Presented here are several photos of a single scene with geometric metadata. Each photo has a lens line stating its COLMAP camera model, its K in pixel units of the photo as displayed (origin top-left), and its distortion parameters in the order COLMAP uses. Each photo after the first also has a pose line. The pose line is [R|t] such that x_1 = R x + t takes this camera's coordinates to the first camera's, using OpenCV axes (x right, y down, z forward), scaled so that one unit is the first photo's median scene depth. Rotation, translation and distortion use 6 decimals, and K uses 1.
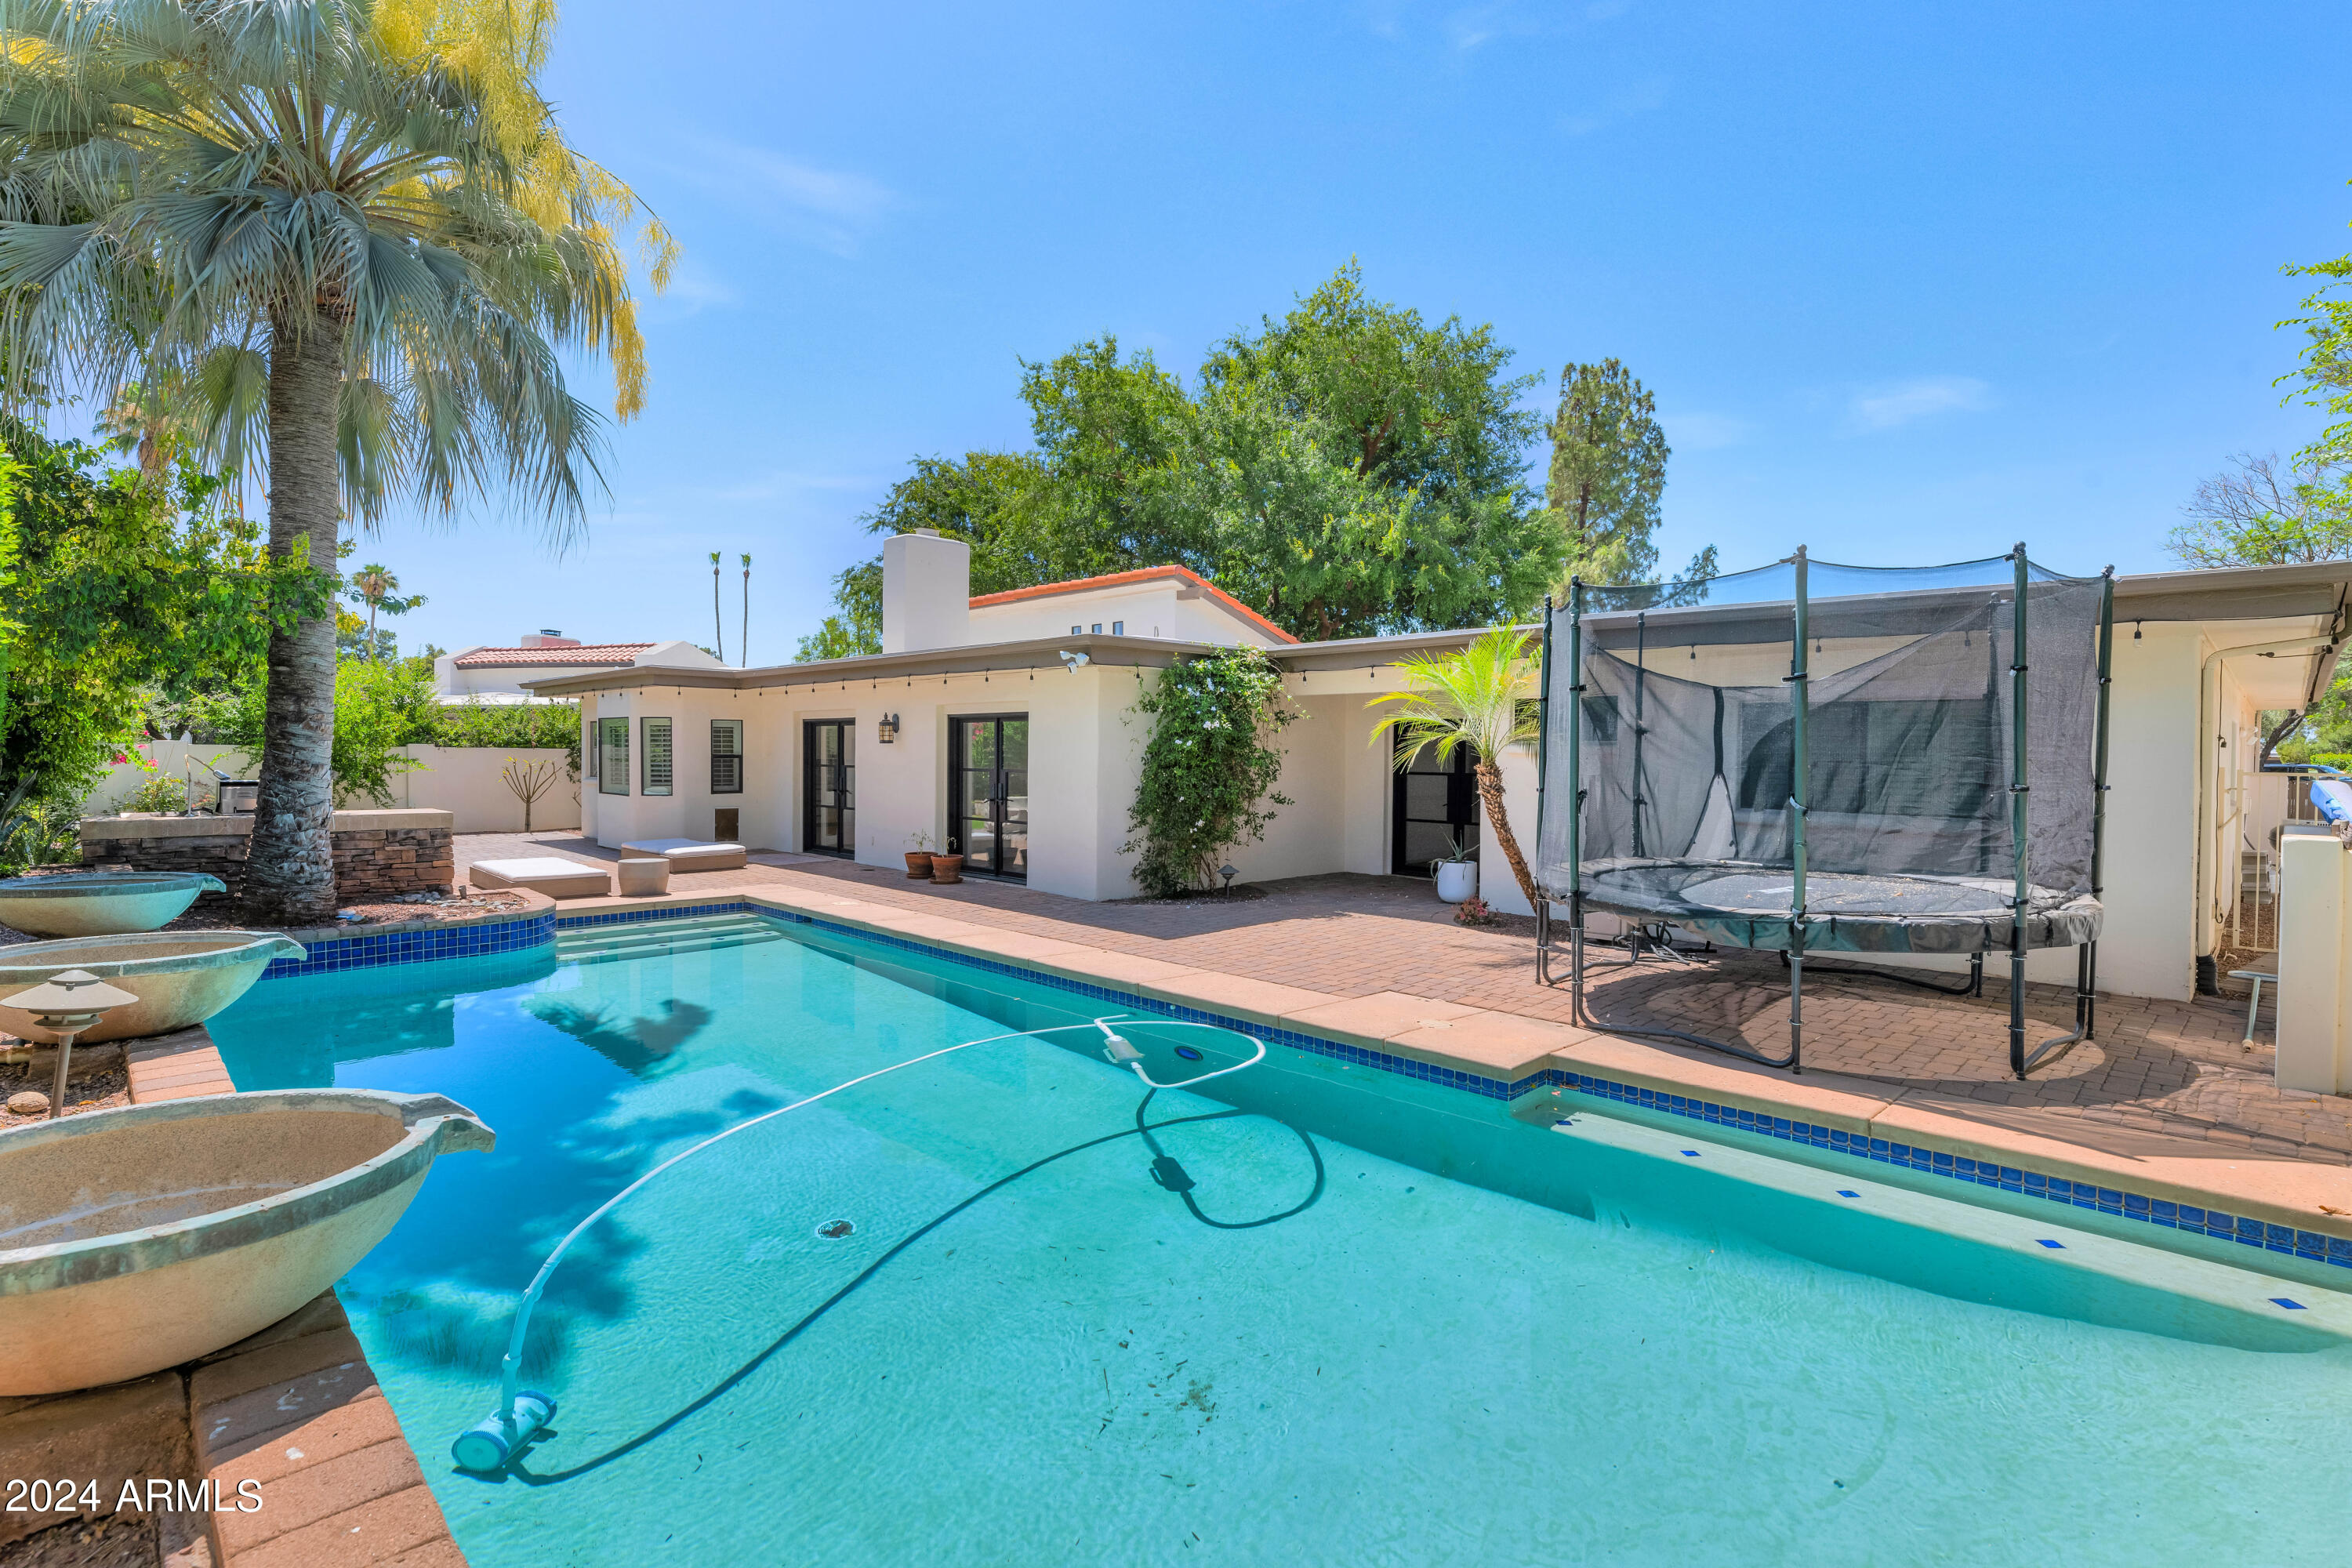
lens RADIAL K [[1122.3, 0, 1188.2], [0, 1122.3, 763.4], [0, 0, 1]] dist [-0.007333, -0.000859]
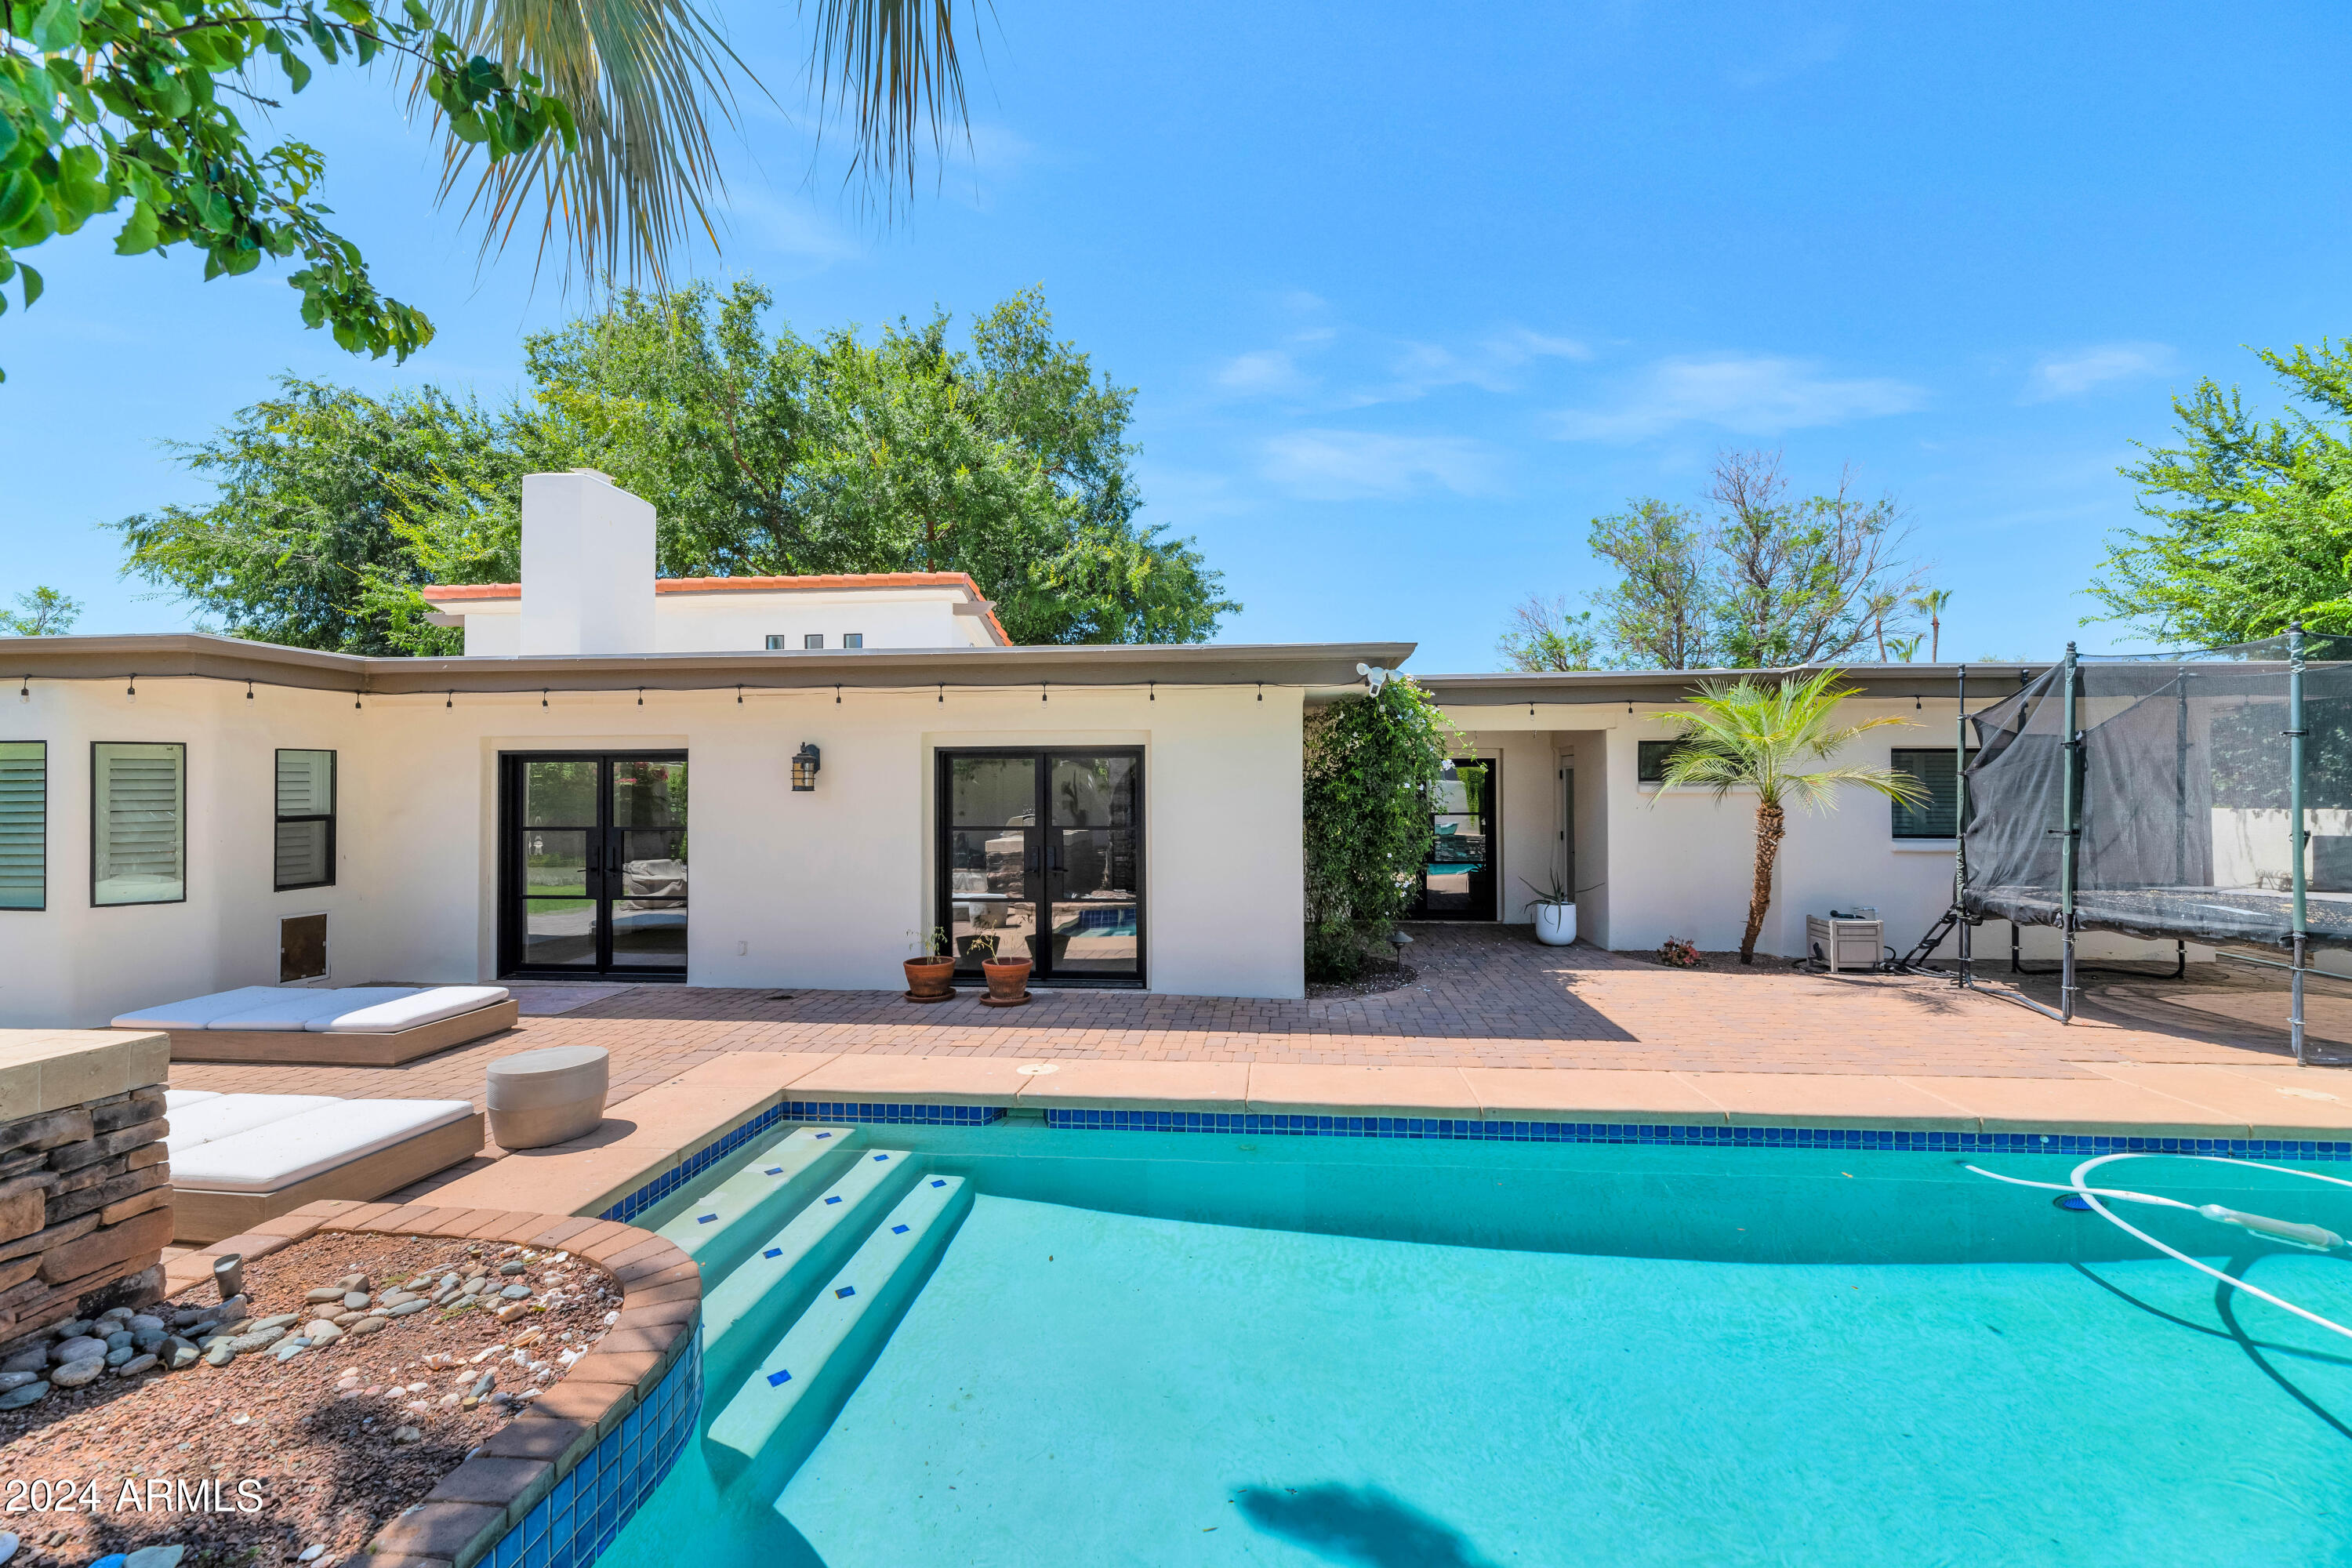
lens RADIAL K [[960.8, 0, 1172.7], [0, 960.8, 794.7], [0, 0, 1]] dist [-0.000415, -0.000030]
pose [[0.766796, -0.012353, 0.641772, -0.453622], [0.017399, 0.999847, -0.001543, -0.011303], [-0.641655, 0.012350, 0.766894, 0.457909]]
